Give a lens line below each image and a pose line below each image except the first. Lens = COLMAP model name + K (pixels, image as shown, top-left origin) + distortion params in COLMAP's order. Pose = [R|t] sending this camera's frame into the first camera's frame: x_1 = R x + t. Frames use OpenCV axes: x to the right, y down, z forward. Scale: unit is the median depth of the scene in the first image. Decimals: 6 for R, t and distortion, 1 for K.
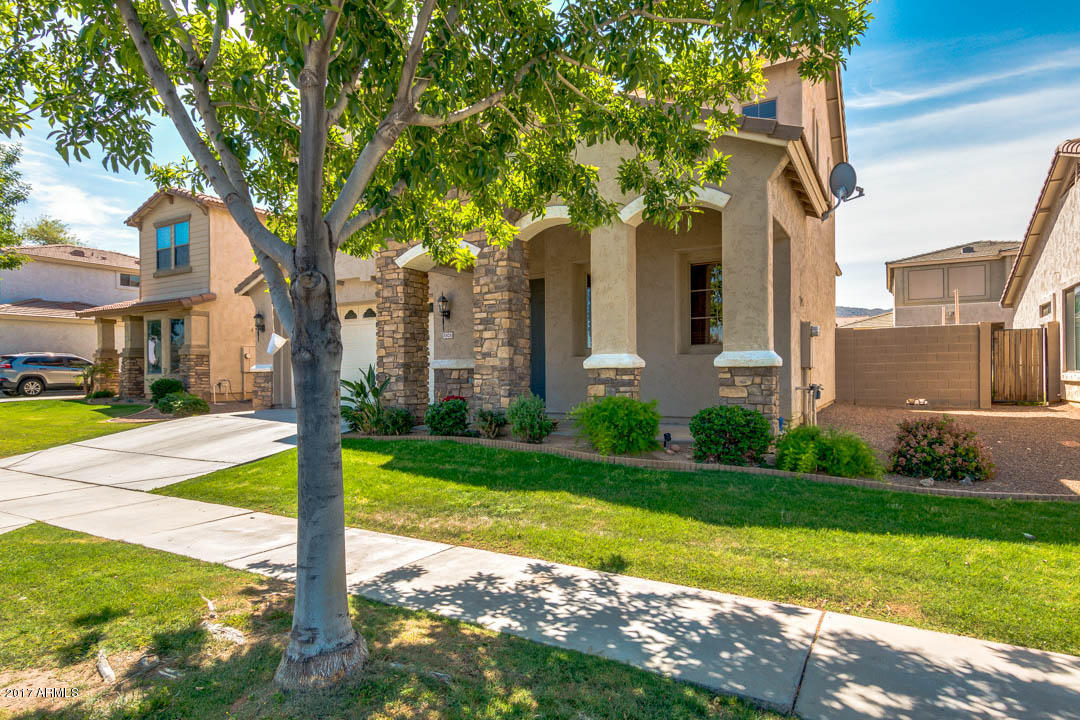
lens RADIAL K [[580.7, 0, 562.9], [0, 580.7, 358.3], [0, 0, 1]] dist [0.000512, 0.000249]
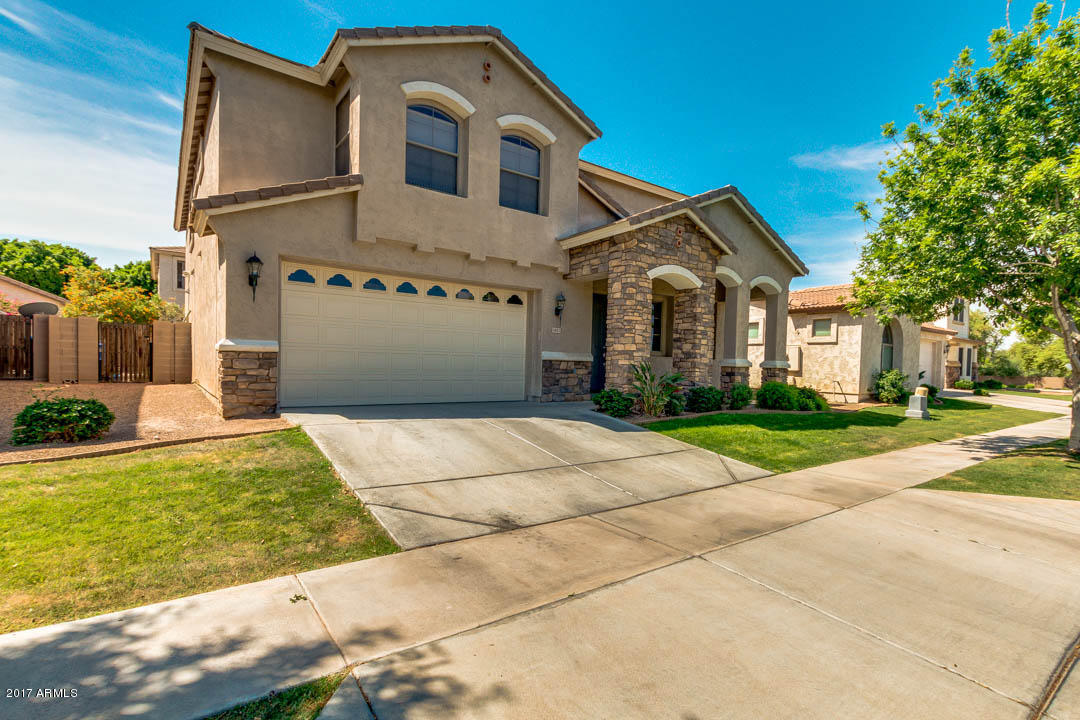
lens RADIAL K [[492.2, 0, 543.2], [0, 492.2, 365.3], [0, 0, 1]] dist [0.003018, 0.000229]
pose [[0.430385, 0.019502, 0.902435, -1.423672], [-0.049615, 0.998766, 0.002079, 0.036214], [-0.901281, -0.045669, 0.430822, 0.818438]]
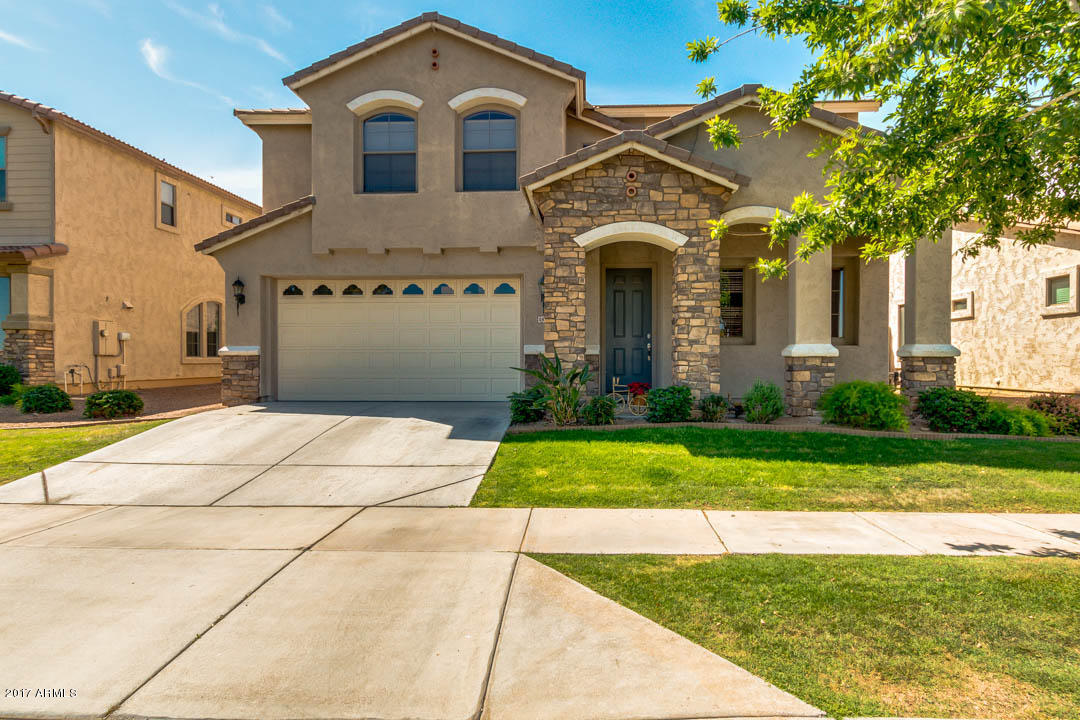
lens RADIAL K [[559.0, 0, 572.2], [0, 559.0, 351.4], [0, 0, 1]] dist [-0.000826, -0.000502]
pose [[0.892668, 0.016182, 0.450425, -0.761078], [-0.019703, 0.999801, 0.003129, 0.011733], [-0.450284, -0.011668, 0.892809, 0.215133]]
